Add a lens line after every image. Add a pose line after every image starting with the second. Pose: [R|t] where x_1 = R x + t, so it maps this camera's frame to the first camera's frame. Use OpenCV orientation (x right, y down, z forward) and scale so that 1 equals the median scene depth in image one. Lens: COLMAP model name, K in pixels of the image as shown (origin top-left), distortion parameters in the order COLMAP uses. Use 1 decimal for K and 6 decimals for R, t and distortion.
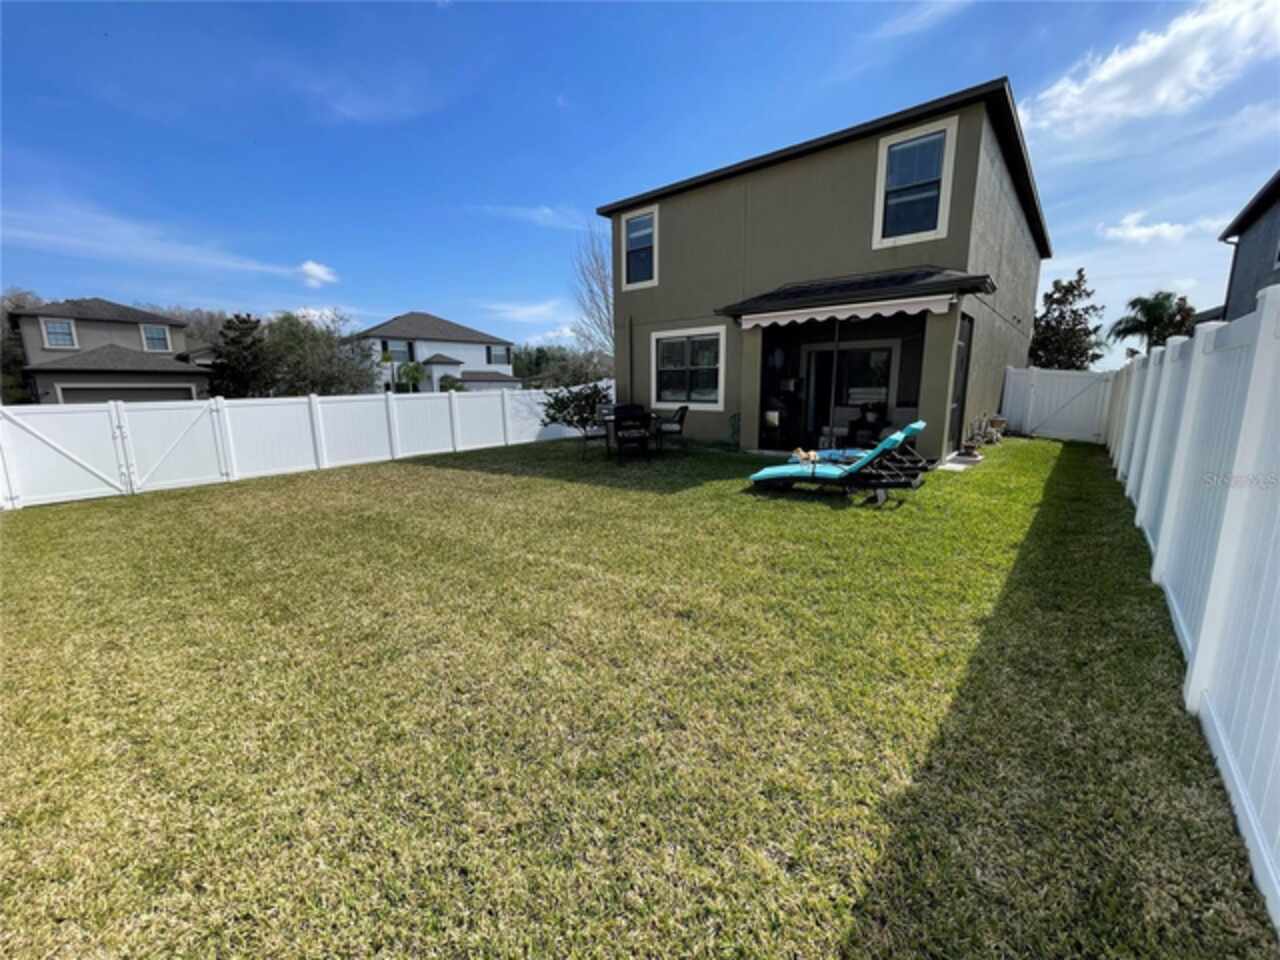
lens RADIAL K [[520.0, 0, 643.8], [0, 520.0, 480.1], [0, 0, 1]] dist [0.015511, 0.000054]
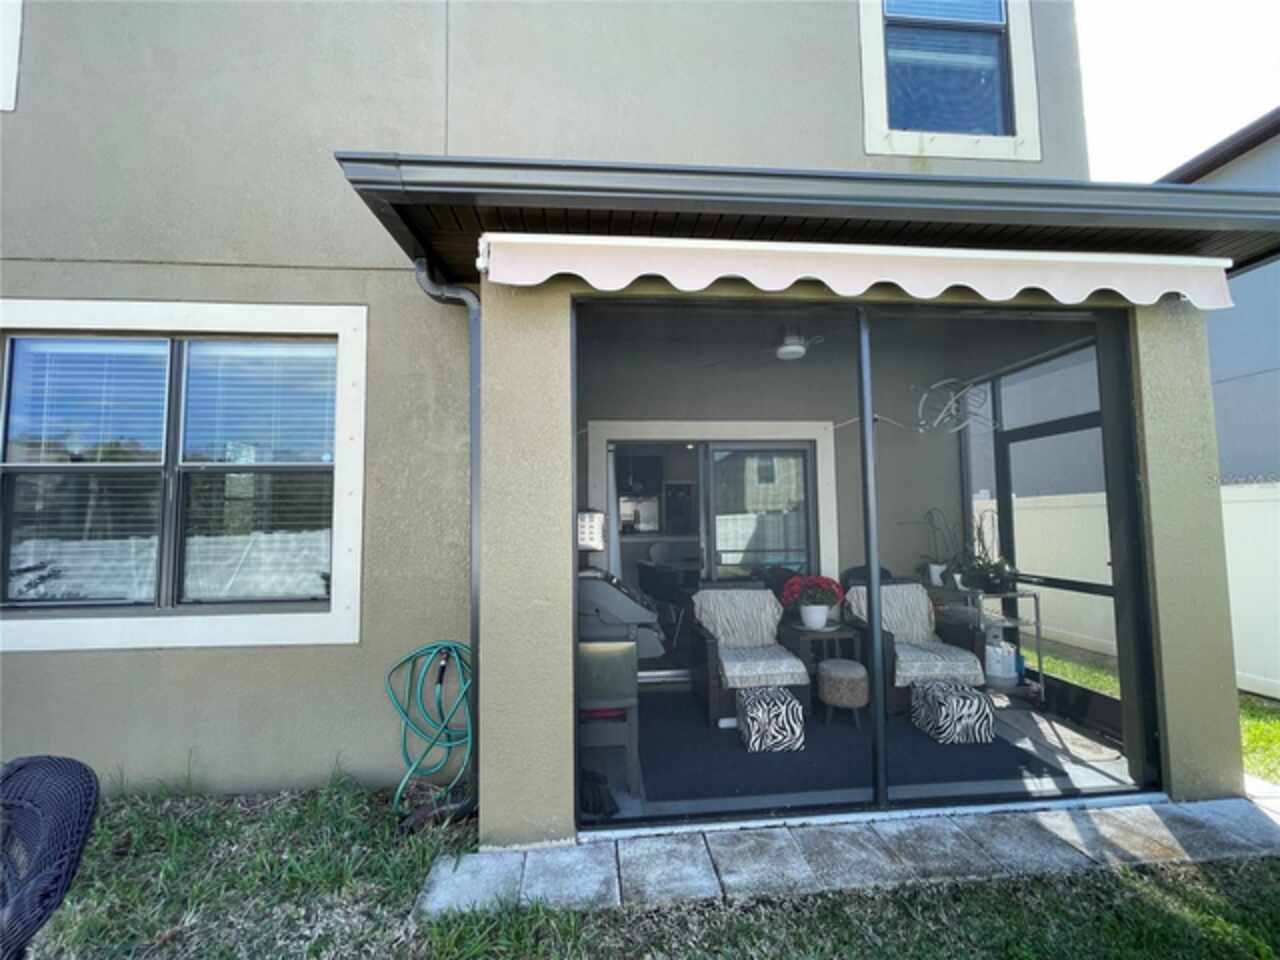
lens RADIAL K [[520.0, 0, 643.8], [0, 520.0, 480.1], [0, 0, 1]] dist [0.015511, 0.000054]
pose [[0.694573, 0.048245, 0.717803, 0.078496], [0.135680, 0.971059, -0.196556, -0.158166], [-0.706512, 0.233914, 0.667926, 0.833531]]
